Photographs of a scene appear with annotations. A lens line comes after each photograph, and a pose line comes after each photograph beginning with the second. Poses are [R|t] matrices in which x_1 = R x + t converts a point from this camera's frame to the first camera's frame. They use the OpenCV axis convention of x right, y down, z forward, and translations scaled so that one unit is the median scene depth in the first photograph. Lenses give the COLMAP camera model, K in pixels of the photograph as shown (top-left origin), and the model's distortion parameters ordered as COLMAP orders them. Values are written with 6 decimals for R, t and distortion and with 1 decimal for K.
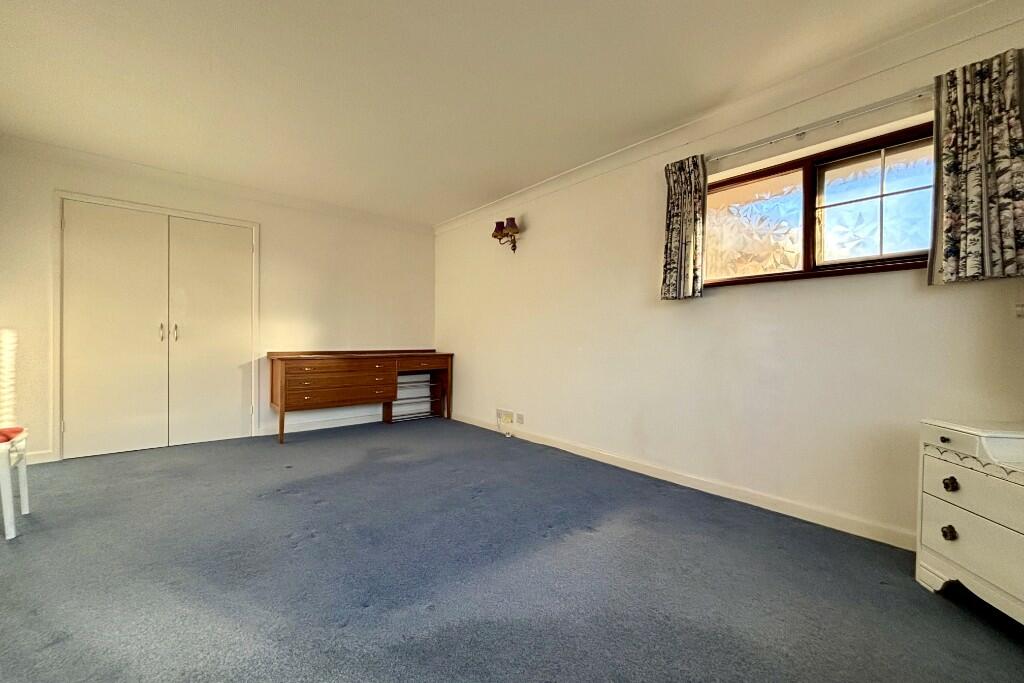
lens RADIAL K [[418.9, 0, 512.0], [0, 418.9, 341.5], [0, 0, 1]] dist [0.002565, 0.000389]
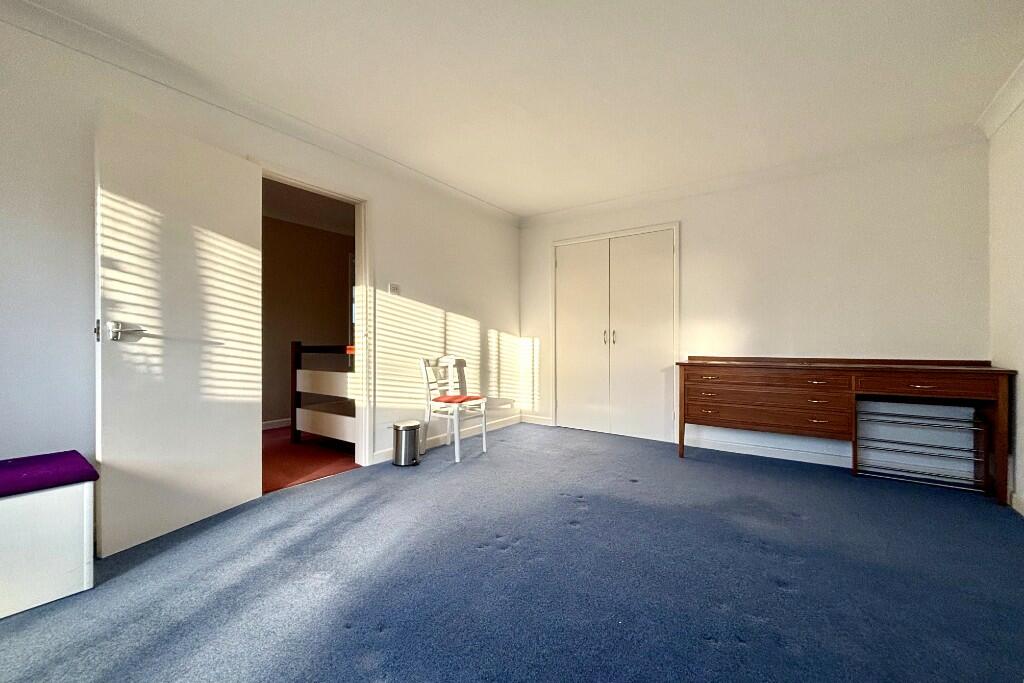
lens RADIAL K [[418.9, 0, 512.0], [0, 418.9, 341.5], [0, 0, 1]] dist [0.002565, 0.000389]
pose [[0.230159, -0.006608, -0.973131, 0.238911], [-0.003708, 0.999964, -0.007667, 0.001314], [0.973146, 0.005374, 0.230126, 0.413888]]
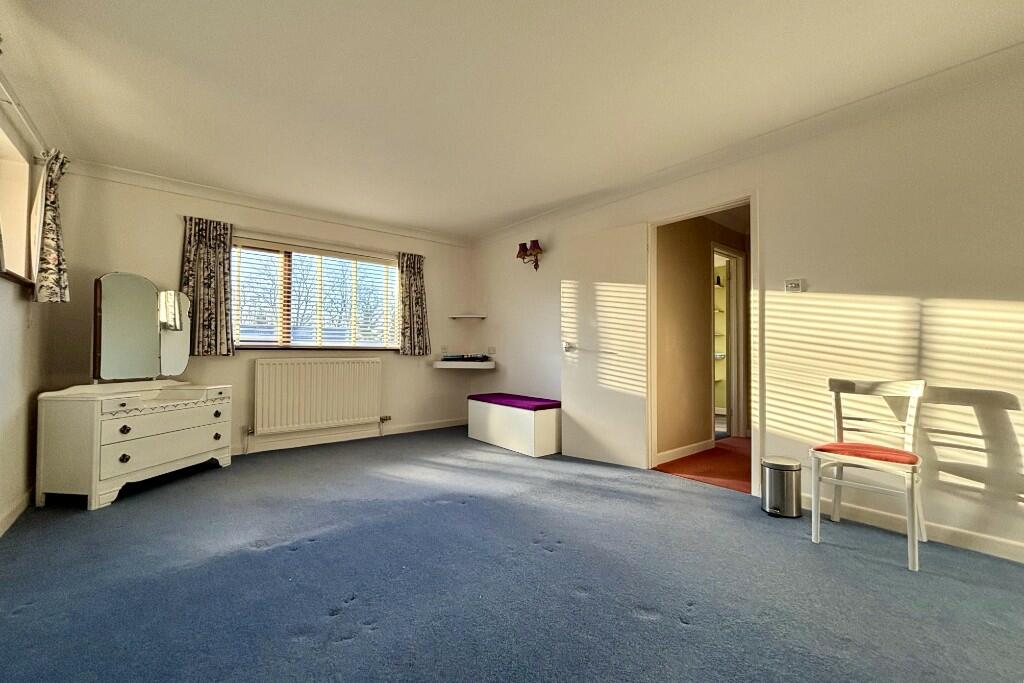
lens RADIAL K [[418.9, 0, 512.0], [0, 418.9, 341.5], [0, 0, 1]] dist [0.002565, 0.000389]
pose [[-0.998725, -0.013842, 0.048537, -0.243329], [-0.014810, 0.999698, -0.019634, -0.003075], [-0.048250, -0.020328, -0.998628, 1.064403]]
